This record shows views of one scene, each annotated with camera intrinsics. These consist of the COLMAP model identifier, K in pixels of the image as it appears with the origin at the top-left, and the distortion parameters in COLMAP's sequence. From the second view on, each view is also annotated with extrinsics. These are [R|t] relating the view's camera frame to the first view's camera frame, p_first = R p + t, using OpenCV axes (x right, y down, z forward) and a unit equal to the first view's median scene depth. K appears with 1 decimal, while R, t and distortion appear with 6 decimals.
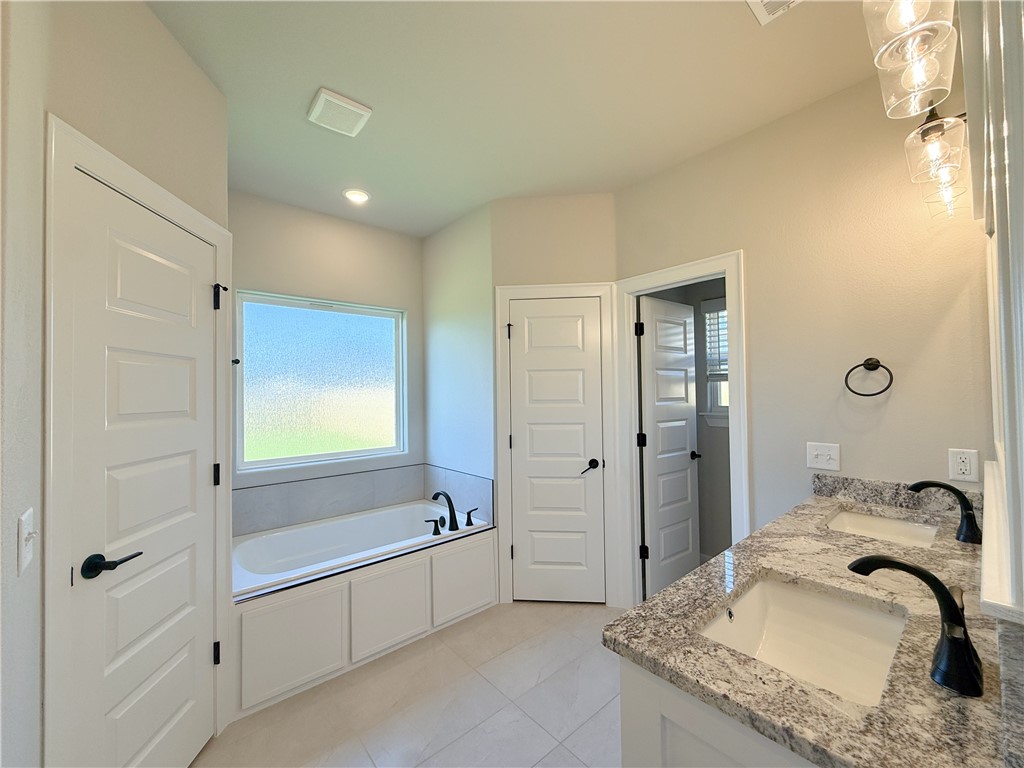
lens RADIAL K [[408.3, 0, 512.3], [0, 408.3, 385.3], [0, 0, 1]] dist [-0.000591, -0.000096]
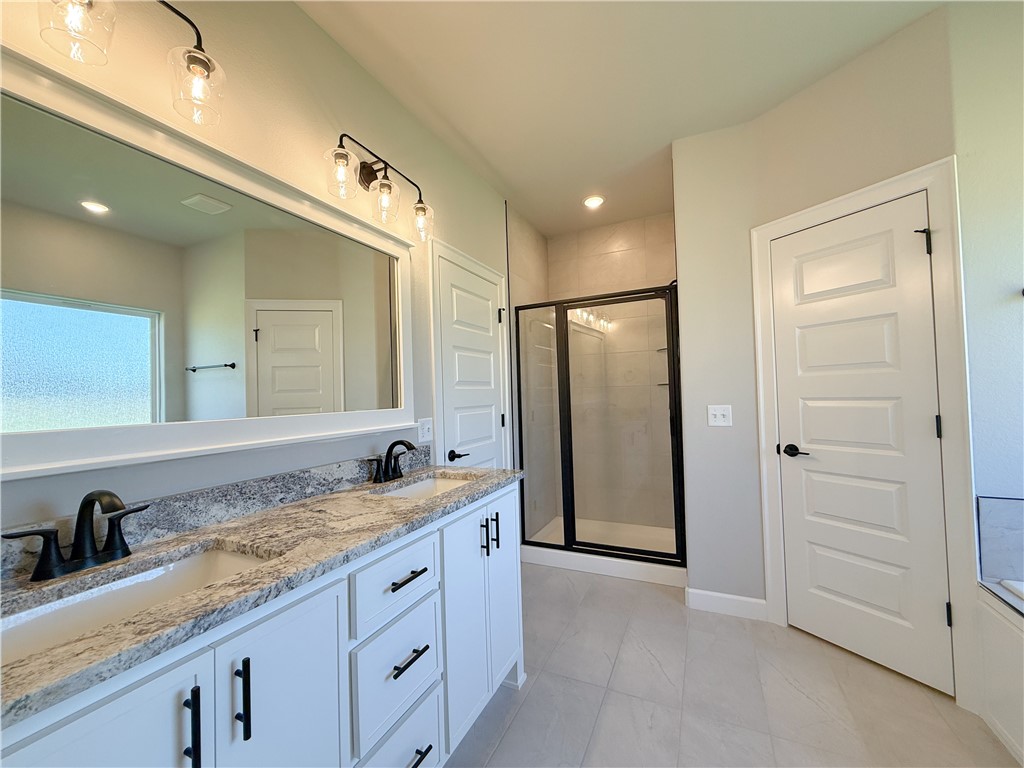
lens RADIAL K [[408.3, 0, 512.3], [0, 408.3, 385.3], [0, 0, 1]] dist [-0.000591, -0.000096]
pose [[-0.914017, 0.034242, -0.404229, 0.762549], [0.054006, 0.997833, -0.037588, 0.142811], [0.402066, -0.056187, -0.913885, 1.989914]]
